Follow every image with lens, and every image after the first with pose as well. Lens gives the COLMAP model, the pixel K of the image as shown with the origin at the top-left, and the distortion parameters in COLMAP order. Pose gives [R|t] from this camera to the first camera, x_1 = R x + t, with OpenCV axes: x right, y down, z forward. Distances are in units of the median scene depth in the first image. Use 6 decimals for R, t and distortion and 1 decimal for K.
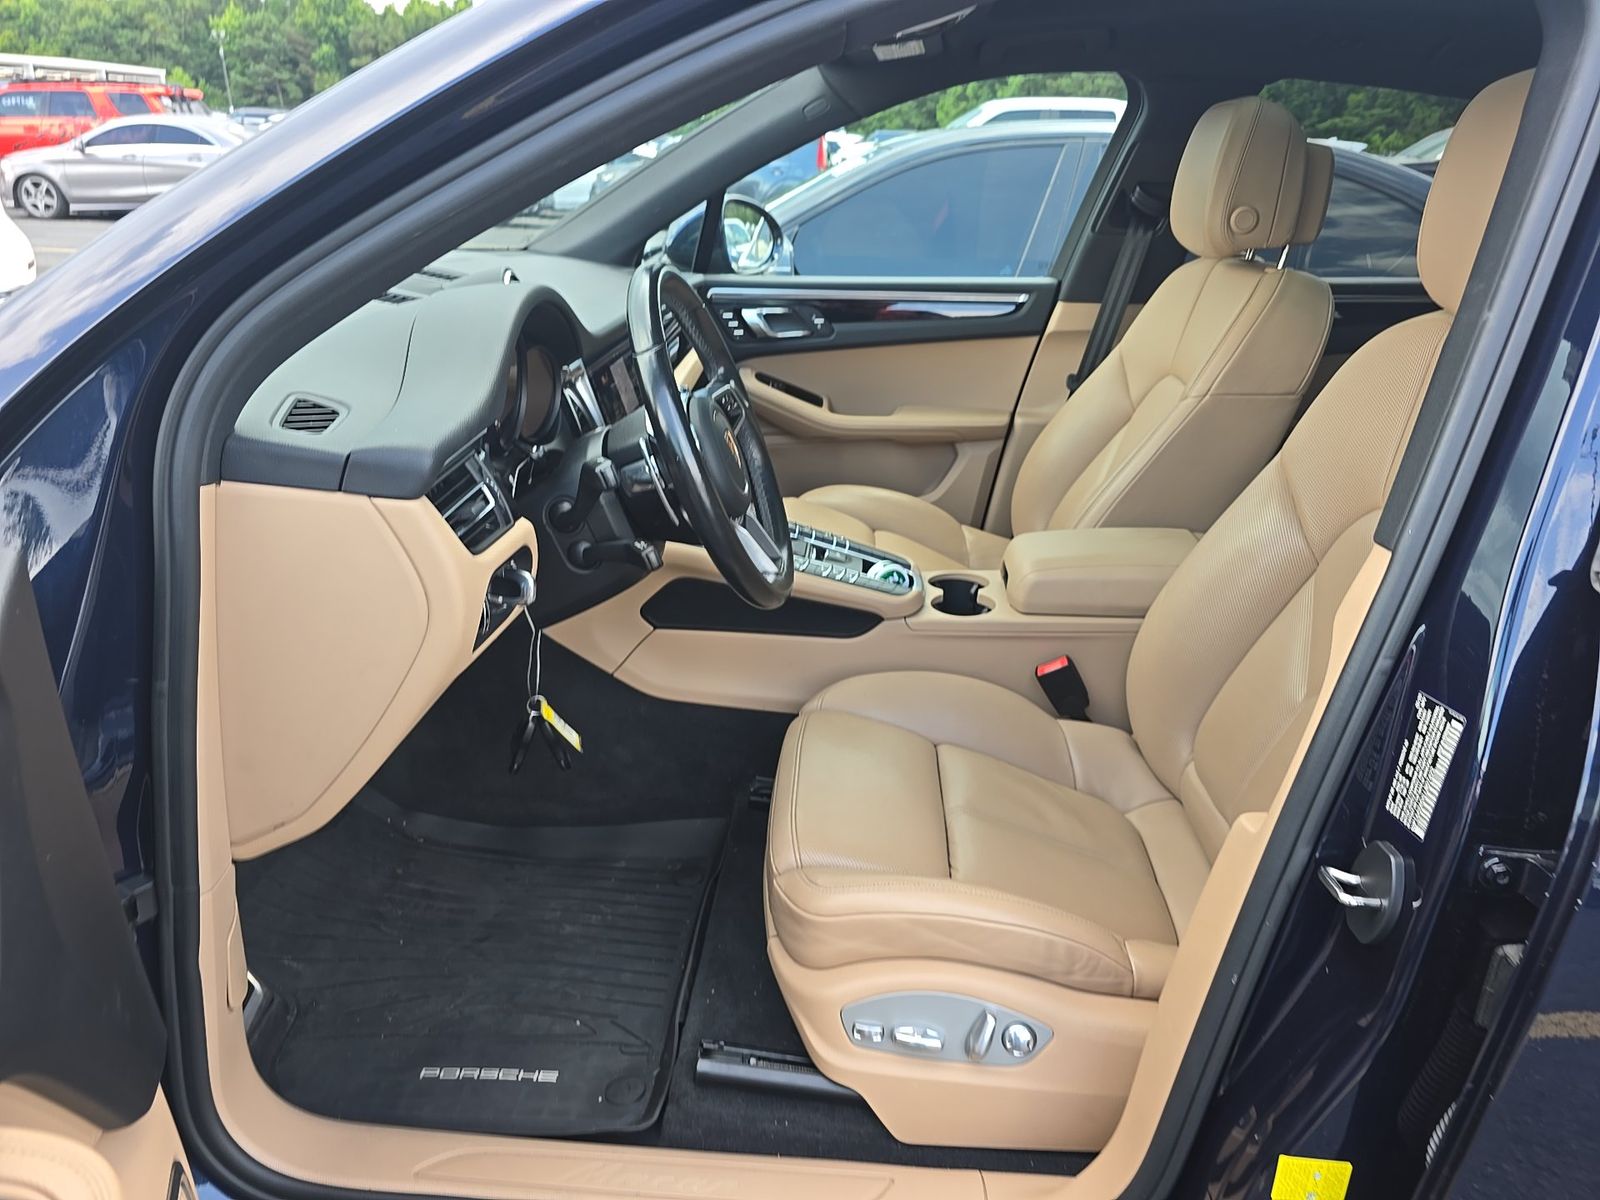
lens RADIAL K [[1058.5, 0, 826.3], [0, 1058.5, 605.3], [0, 0, 1]] dist [0.040374, -0.031221]
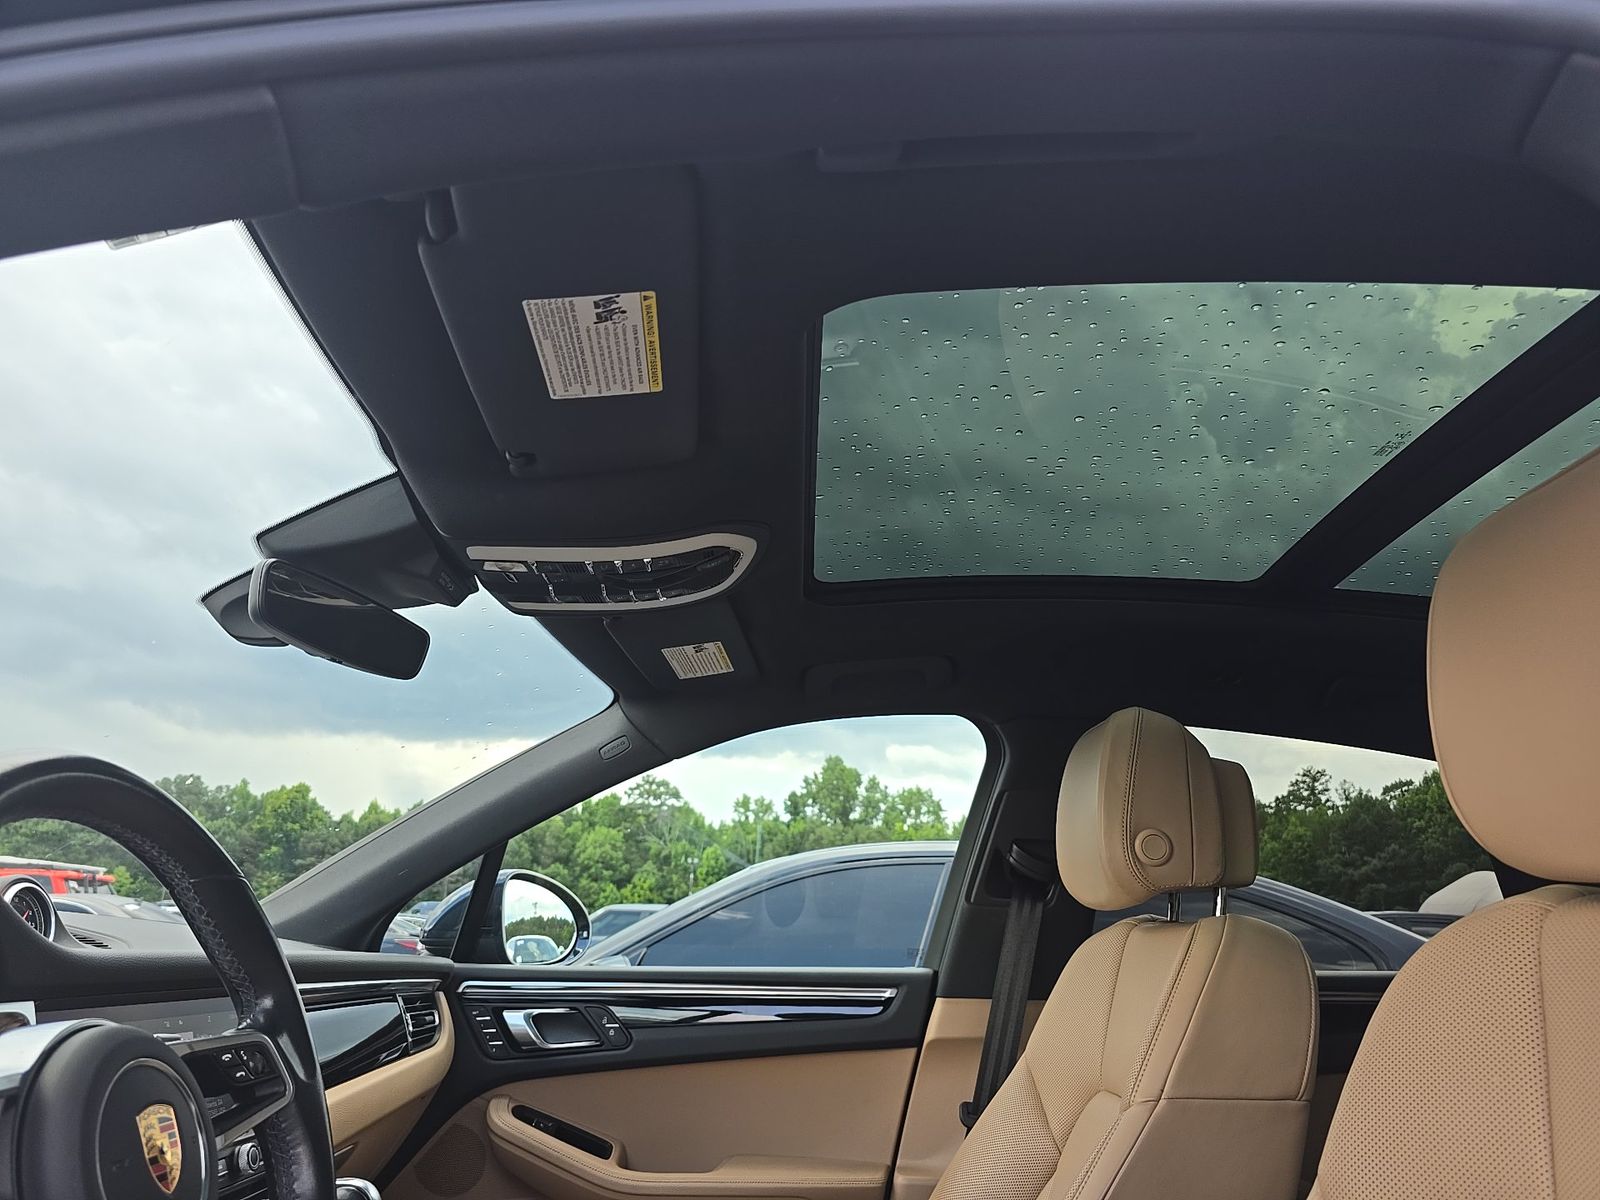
lens RADIAL K [[1058.5, 0, 826.3], [0, 1058.5, 605.3], [0, 0, 1]] dist [0.040374, -0.031221]
pose [[0.996823, 0.024198, 0.075888, 0.076830], [0.030516, 0.764020, -0.644471, -0.014359], [-0.073575, 0.644739, 0.760854, 0.253536]]
